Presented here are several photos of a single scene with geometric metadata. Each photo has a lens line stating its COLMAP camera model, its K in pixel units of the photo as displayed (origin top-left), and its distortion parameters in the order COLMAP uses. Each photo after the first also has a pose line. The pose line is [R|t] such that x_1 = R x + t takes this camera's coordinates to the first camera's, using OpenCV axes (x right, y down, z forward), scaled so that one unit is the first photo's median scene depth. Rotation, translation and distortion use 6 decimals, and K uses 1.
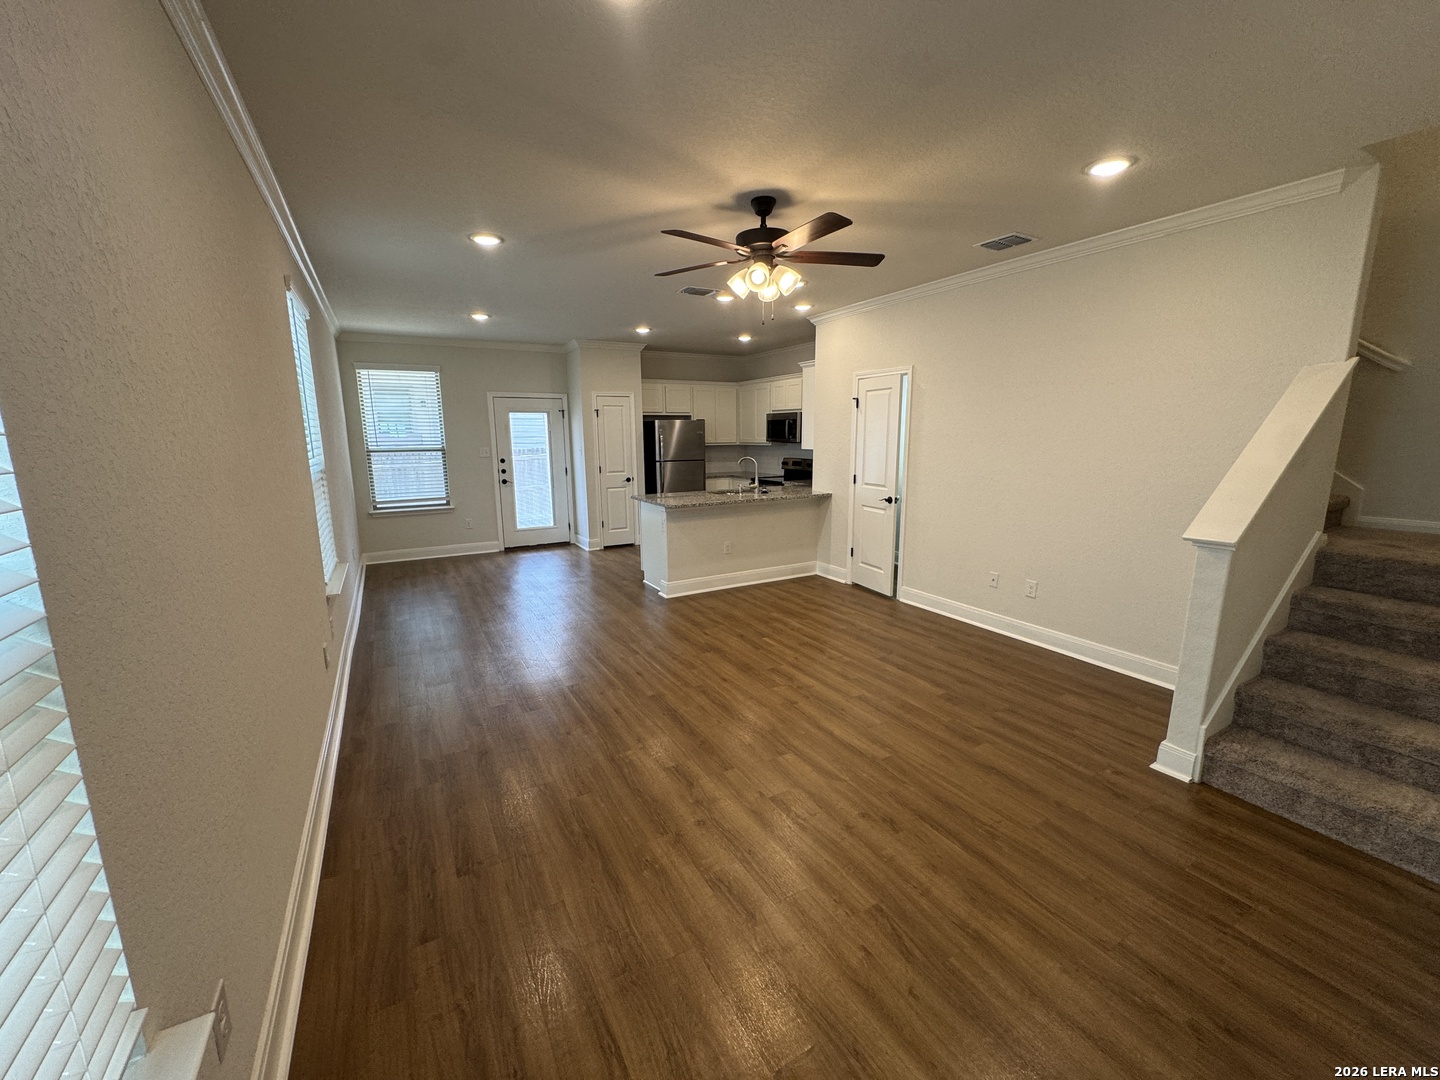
lens RADIAL K [[581.6, 0, 724.3], [0, 581.6, 539.3], [0, 0, 1]] dist [-0.000366, 0.000457]
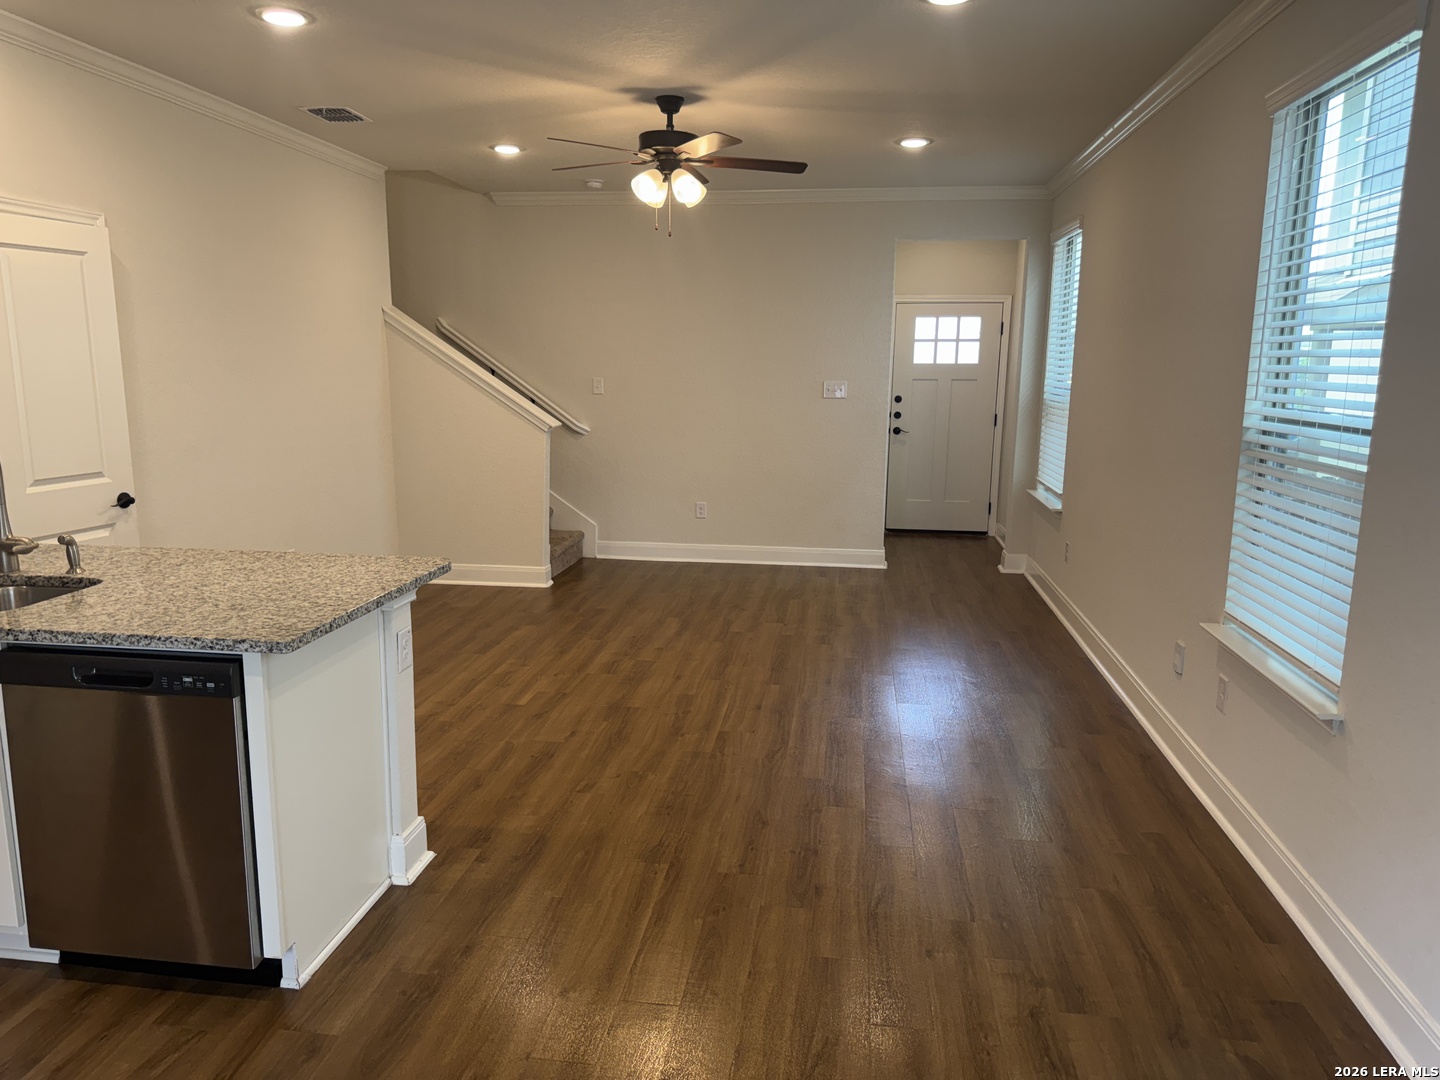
lens RADIAL K [[1009.5, 0, 718.4], [0, 1009.5, 540.1], [0, 0, 1]] dist [0.036052, 0.000017]
pose [[-0.793226, -0.109999, 0.598909, -0.741303], [0.103383, 0.944942, 0.310478, -0.308765], [-0.600087, 0.308196, -0.738181, 1.701620]]
